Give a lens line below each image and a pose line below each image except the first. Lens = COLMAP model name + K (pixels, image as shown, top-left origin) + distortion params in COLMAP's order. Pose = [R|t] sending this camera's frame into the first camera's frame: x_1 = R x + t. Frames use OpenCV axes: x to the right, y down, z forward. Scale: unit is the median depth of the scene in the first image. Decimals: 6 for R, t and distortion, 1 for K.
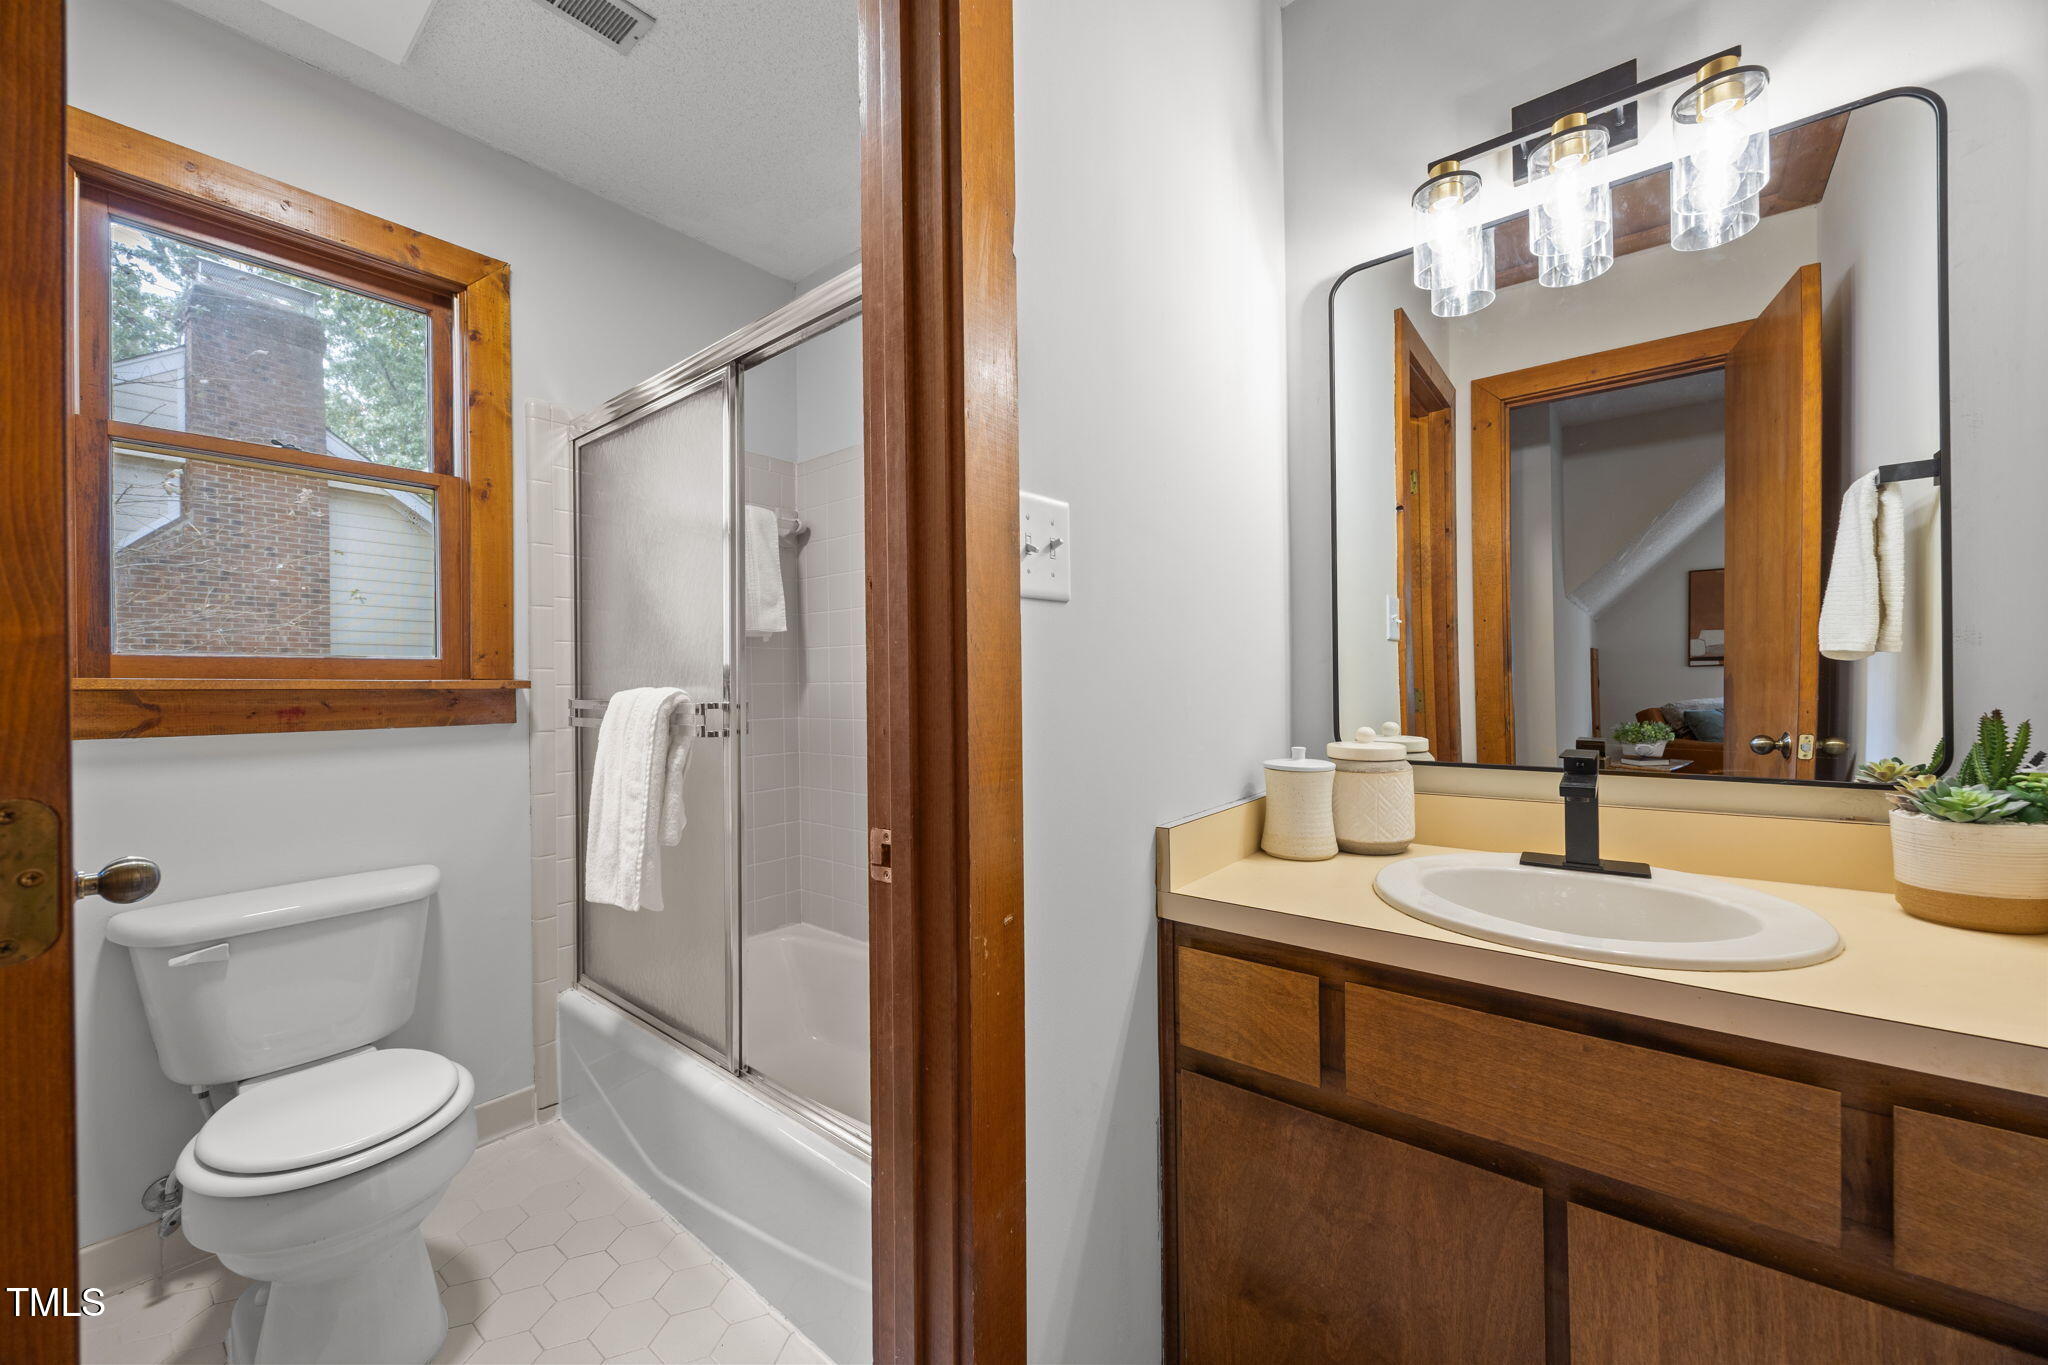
lens RADIAL K [[935.6, 0, 1028.4], [0, 935.6, 674.7], [0, 0, 1]] dist [-0.002924, -0.000342]
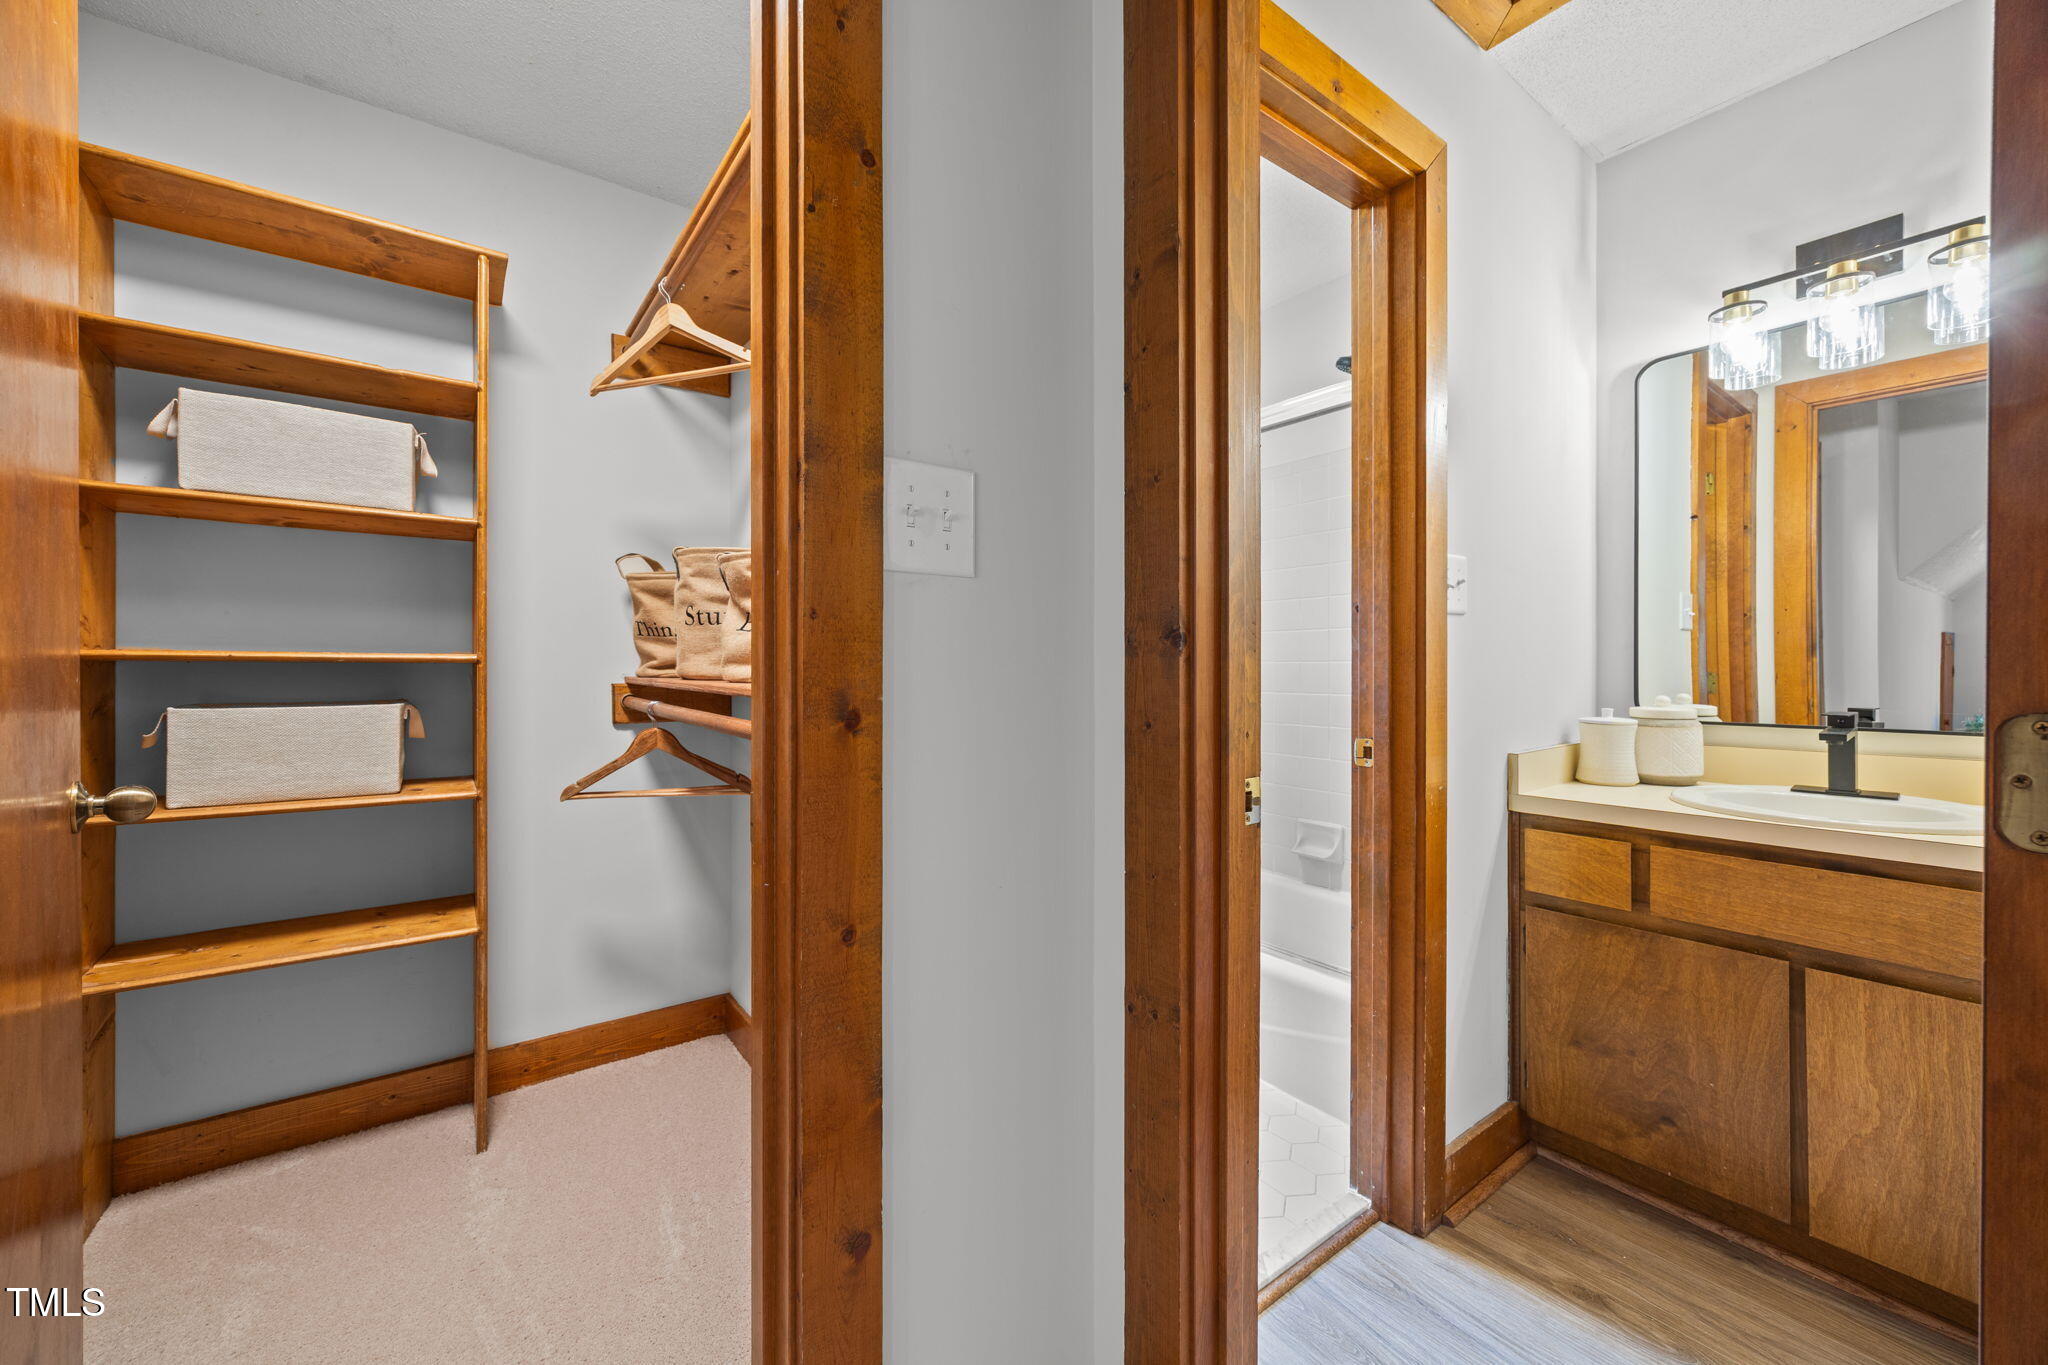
lens RADIAL K [[843.9, 0, 1025.7], [0, 843.9, 664.8], [0, 0, 1]] dist [0.000026, 0.000772]
pose [[0.958301, 0.009650, -0.285599, -0.244481], [-0.006812, 0.999917, 0.010927, 0.003126], [0.285681, -0.008526, 0.958287, -0.610972]]
